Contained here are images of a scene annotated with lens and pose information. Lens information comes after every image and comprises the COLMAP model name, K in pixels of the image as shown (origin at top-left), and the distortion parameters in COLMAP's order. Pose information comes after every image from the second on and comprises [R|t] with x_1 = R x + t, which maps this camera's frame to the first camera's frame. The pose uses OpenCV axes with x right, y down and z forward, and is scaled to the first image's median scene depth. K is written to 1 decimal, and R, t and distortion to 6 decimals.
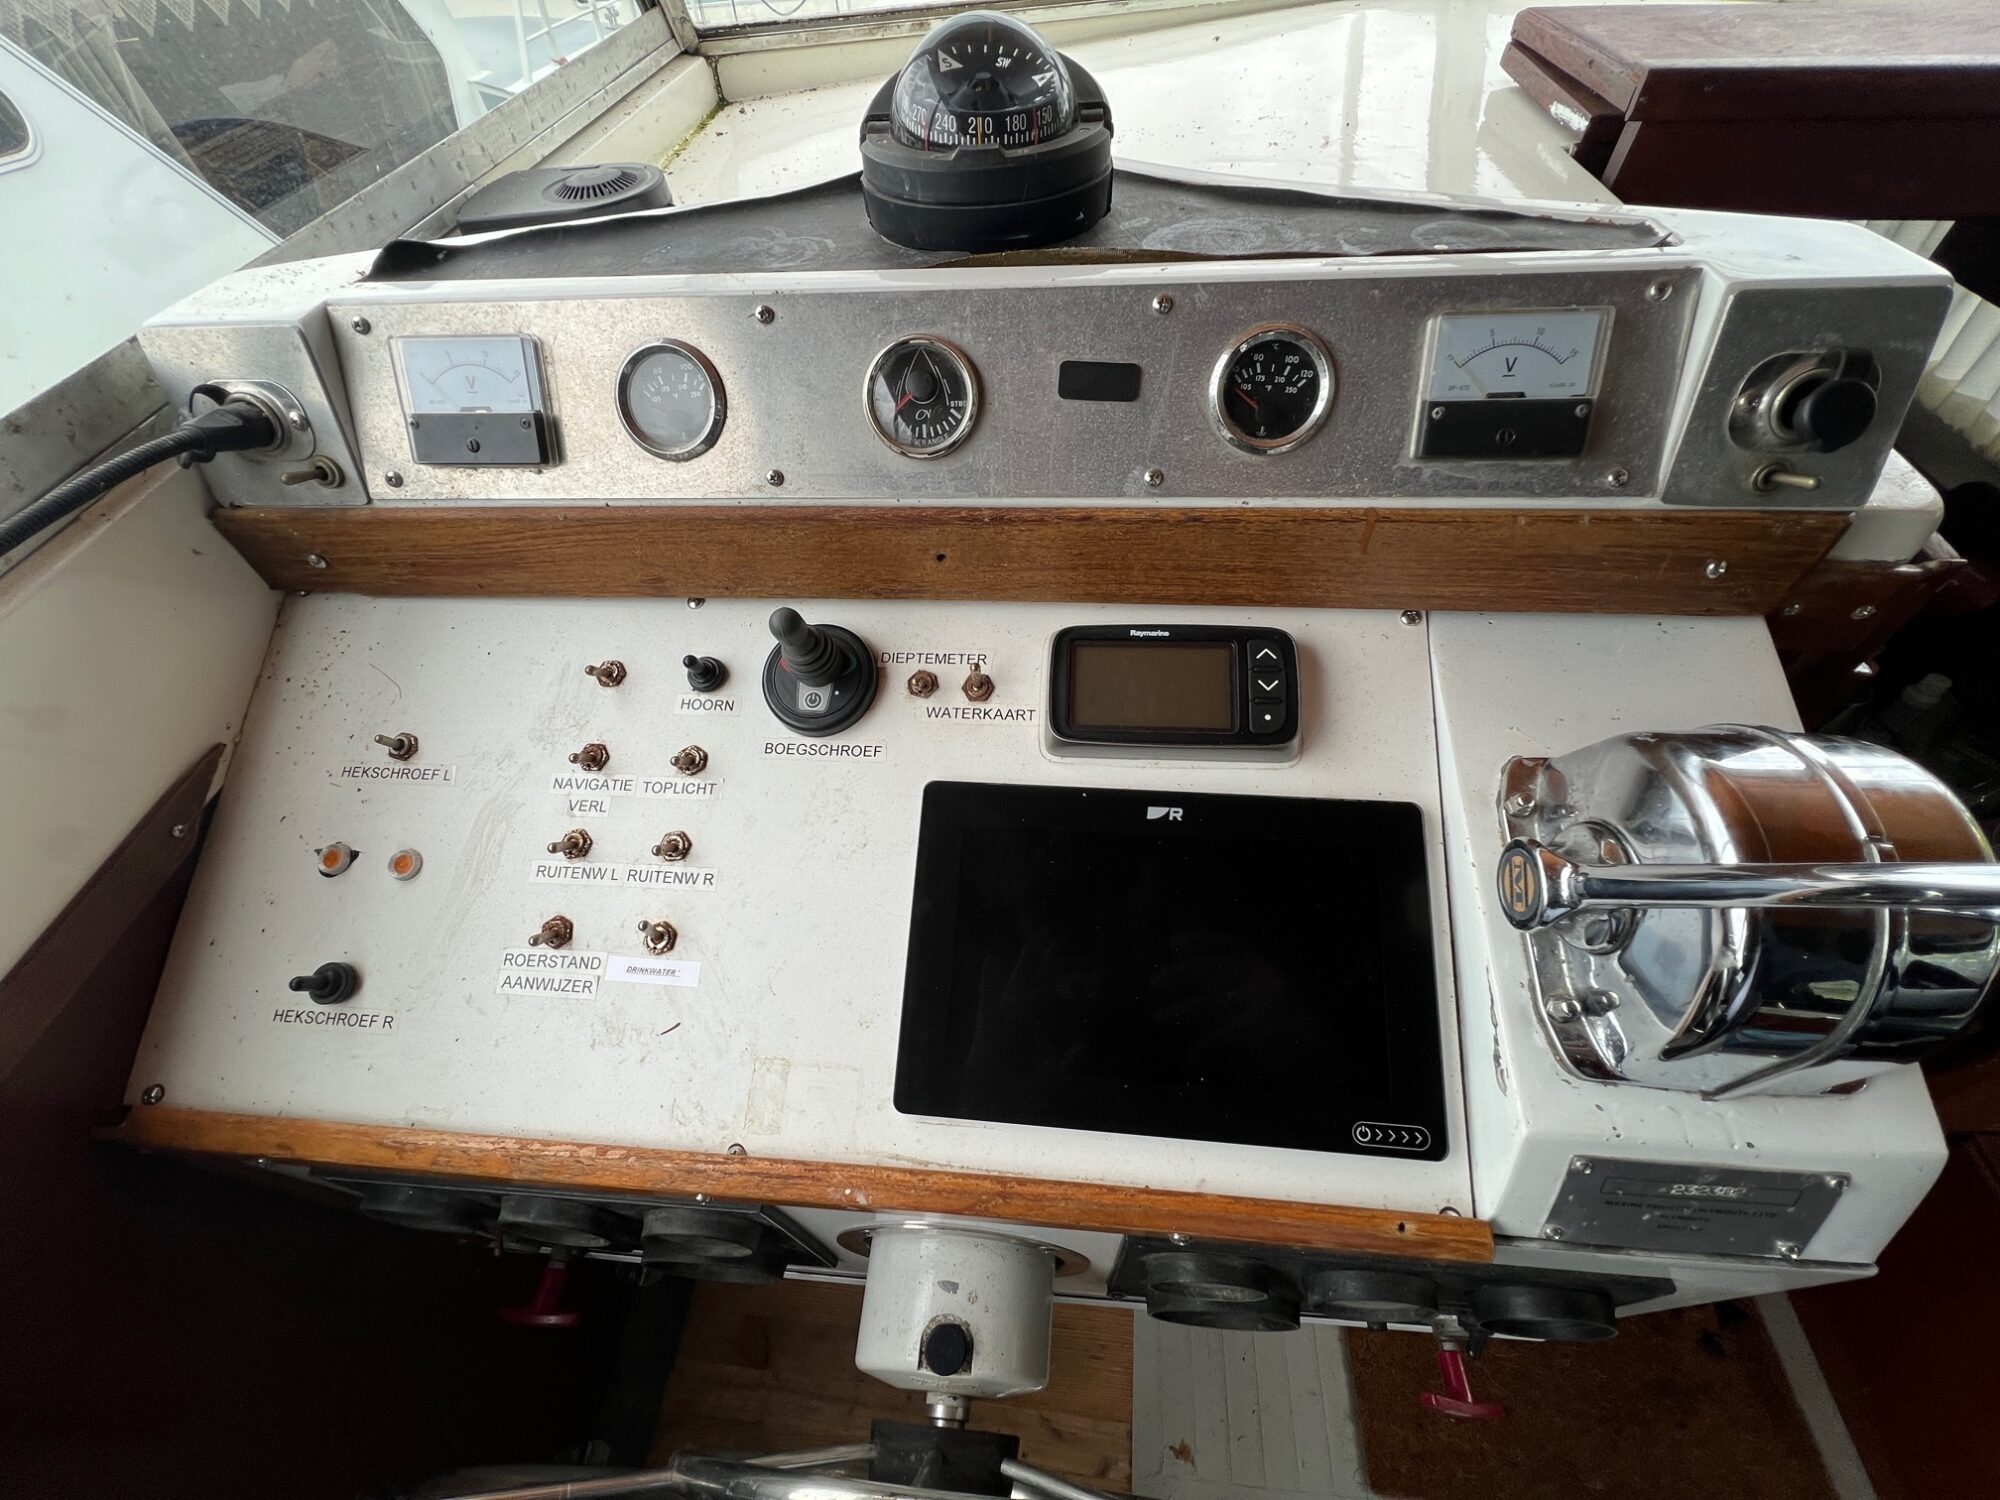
lens RADIAL K [[800.4, 0, 999.4], [0, 800.4, 742.8], [0, 0, 1]] dist [-0.003210, -0.000145]
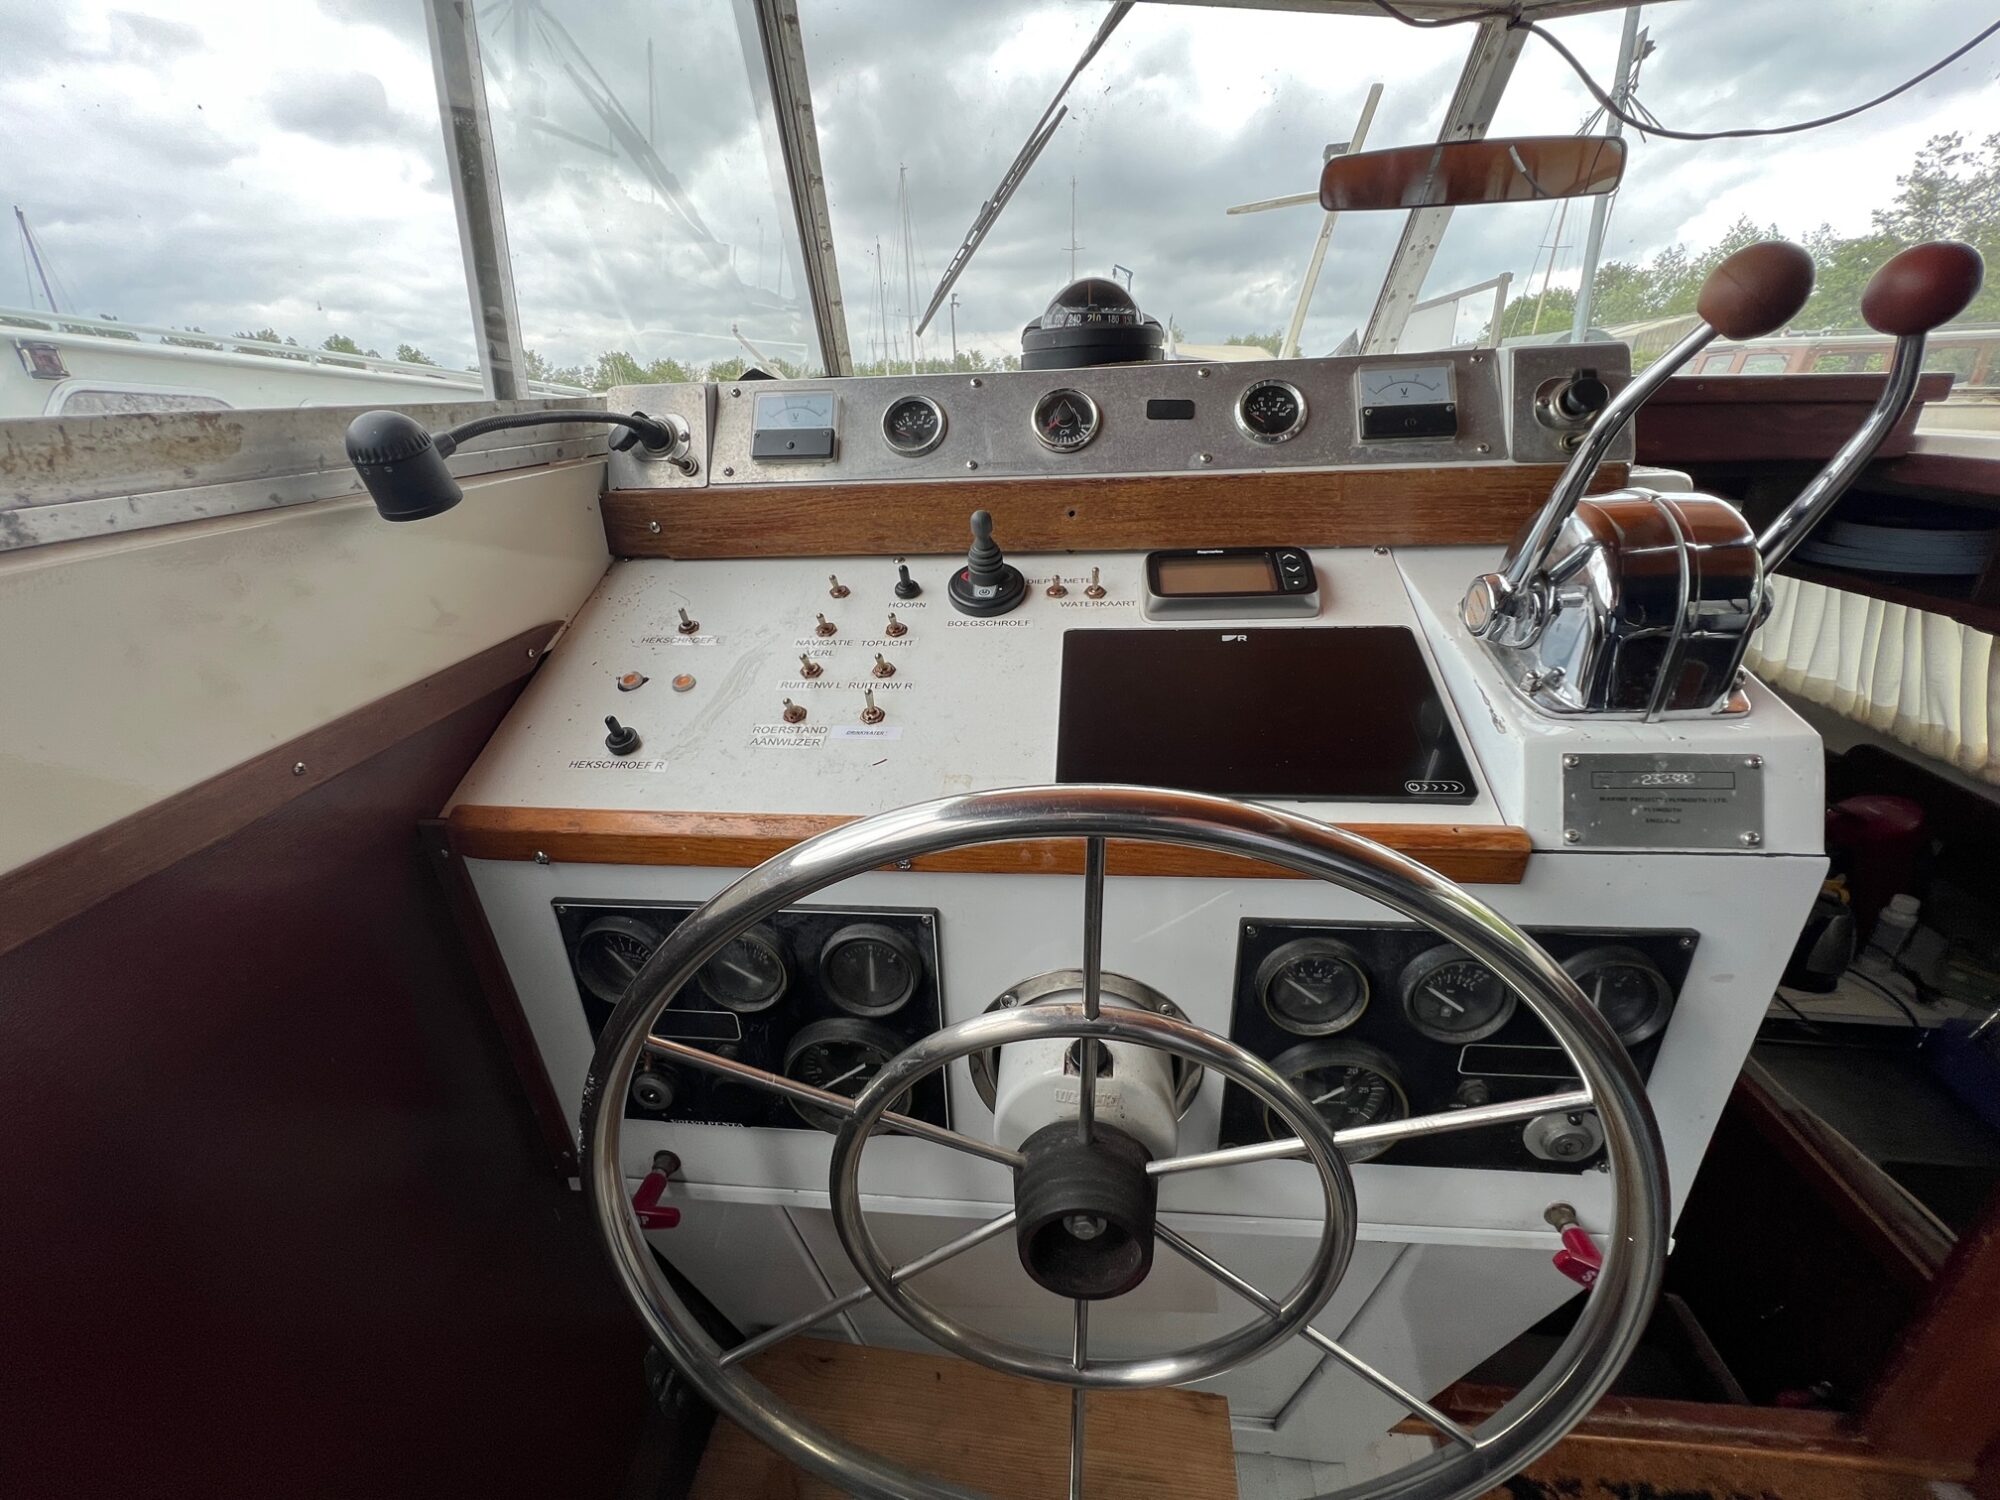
lens RADIAL K [[800.4, 0, 998.8], [0, 800.4, 742.4], [0, 0, 1]] dist [-0.003210, -0.000145]
pose [[0.999709, 0.023616, -0.004927, -0.202415], [-0.023278, 0.890671, -0.454051, 0.901347], [-0.006335, 0.454034, 0.890962, -0.193476]]
